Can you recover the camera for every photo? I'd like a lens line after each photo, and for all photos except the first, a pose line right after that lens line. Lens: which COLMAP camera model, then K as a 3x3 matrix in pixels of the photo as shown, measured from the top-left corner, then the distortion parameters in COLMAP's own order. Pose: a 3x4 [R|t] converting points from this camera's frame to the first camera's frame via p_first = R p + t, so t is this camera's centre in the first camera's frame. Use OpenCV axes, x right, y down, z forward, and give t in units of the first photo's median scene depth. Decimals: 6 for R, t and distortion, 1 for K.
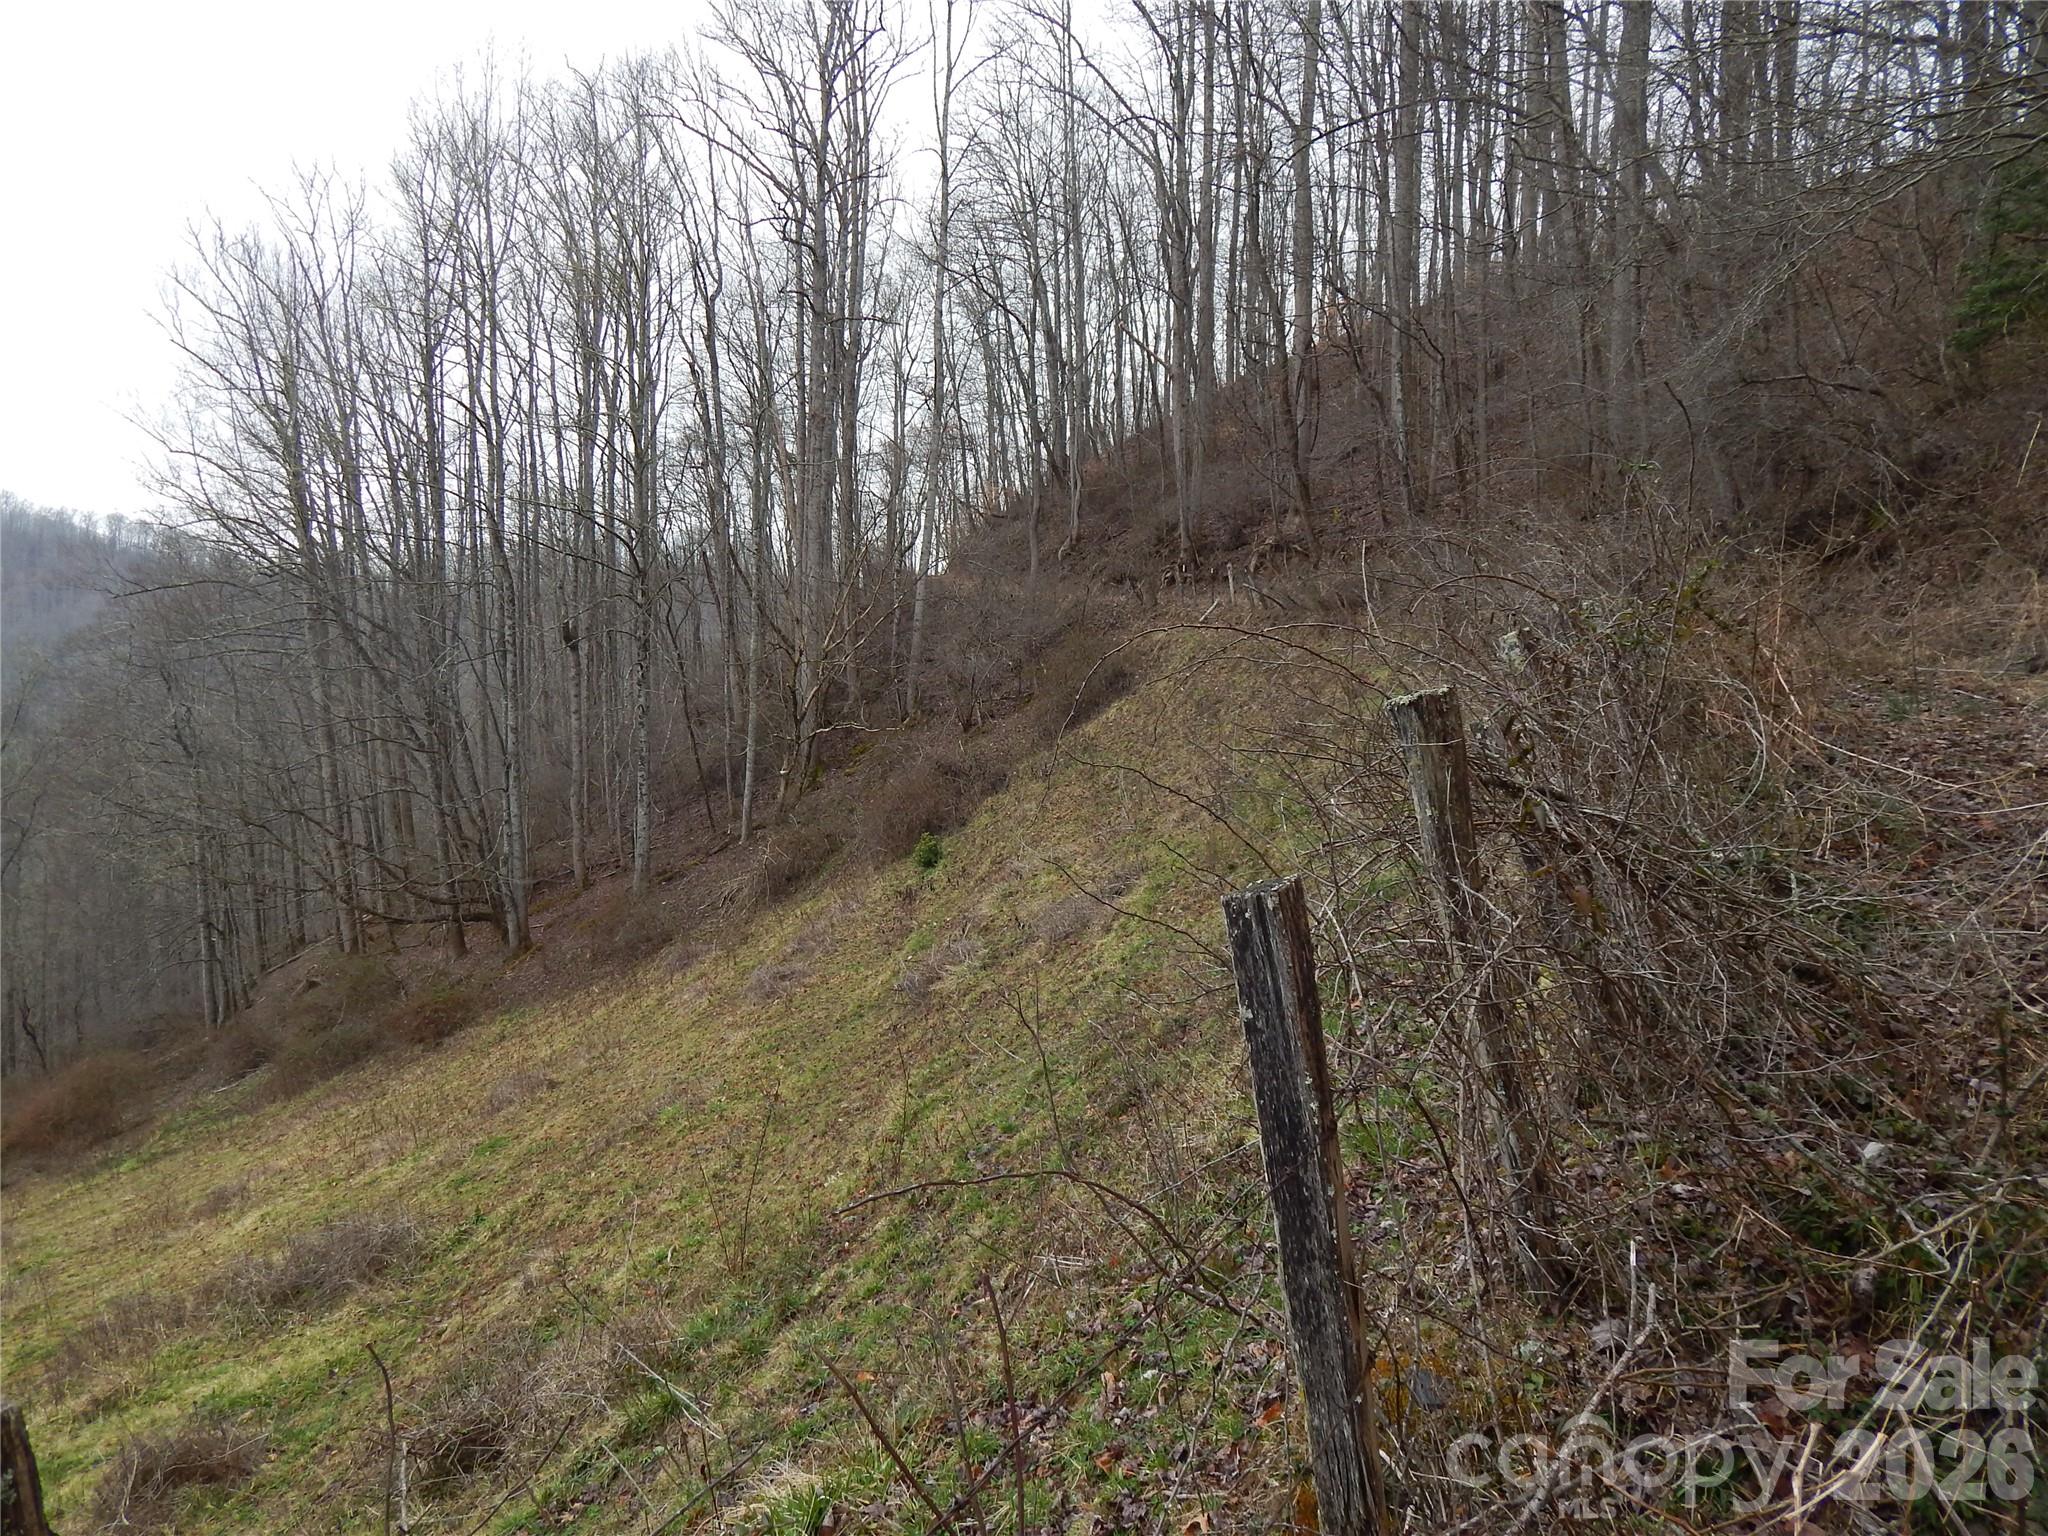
lens RADIAL K [[1357.4, 0, 1012.6], [0, 1357.4, 770.5], [0, 0, 1]] dist [0.008351, -0.011642]
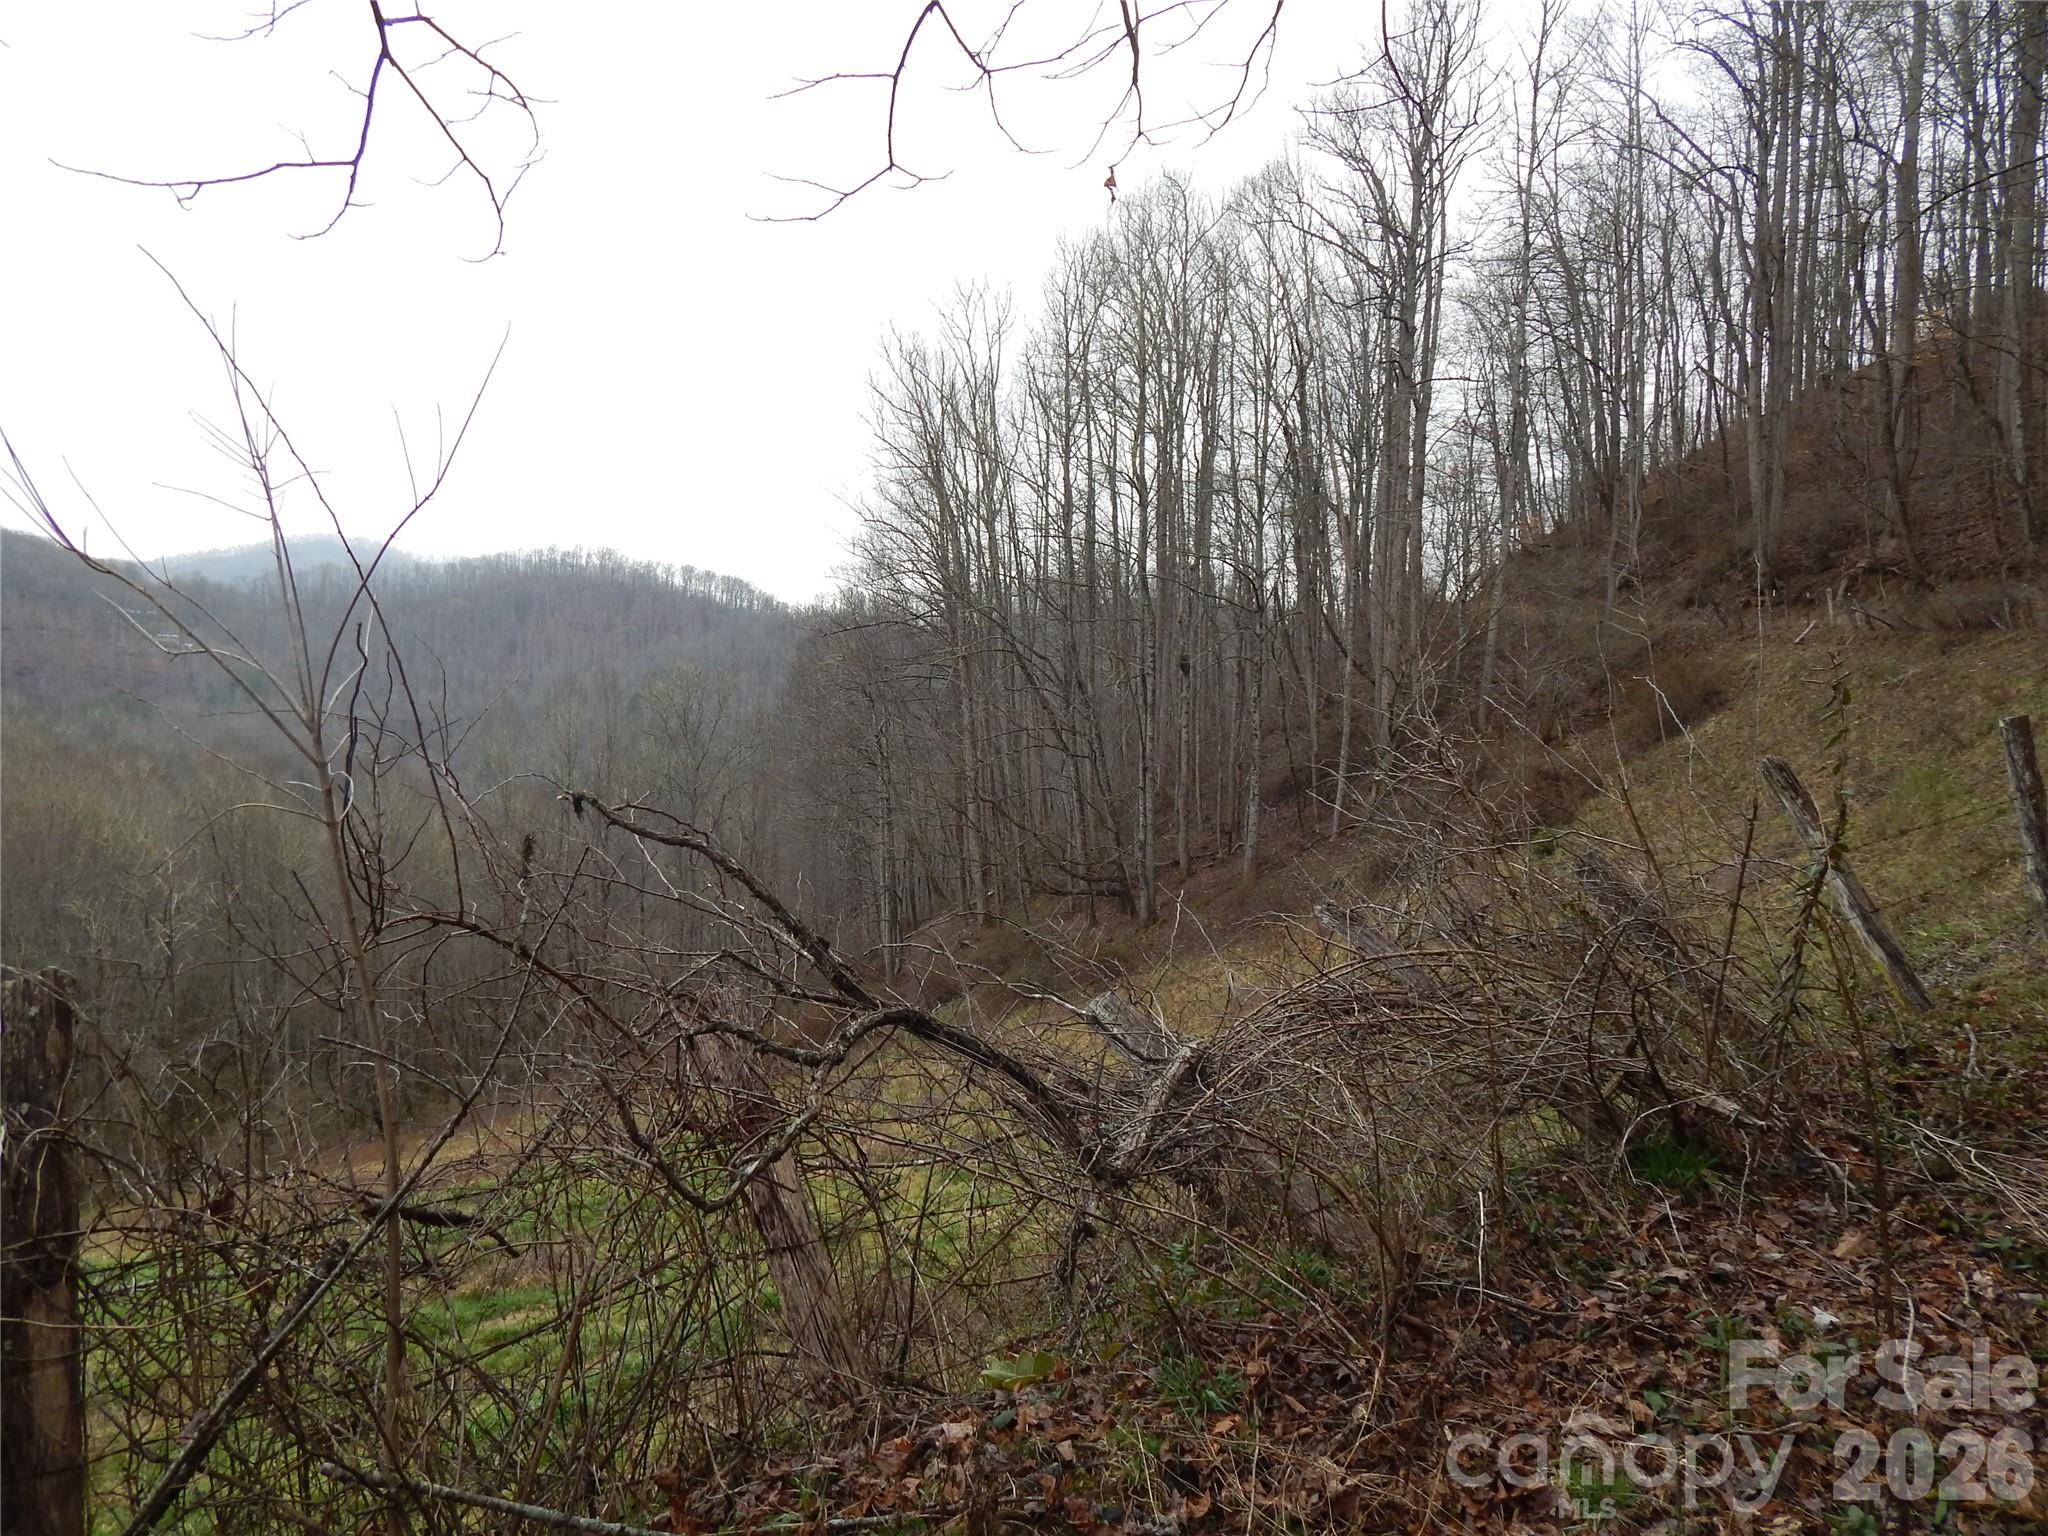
lens RADIAL K [[1357.4, 0, 1038.6], [0, 1357.4, 758.4], [0, 0, 1]] dist [0.008351, -0.011642]
pose [[0.947200, 0.016412, -0.320224, -0.068041], [-0.026524, 0.999277, -0.027241, 0.021778], [0.319546, 0.034297, 0.946950, -0.163669]]
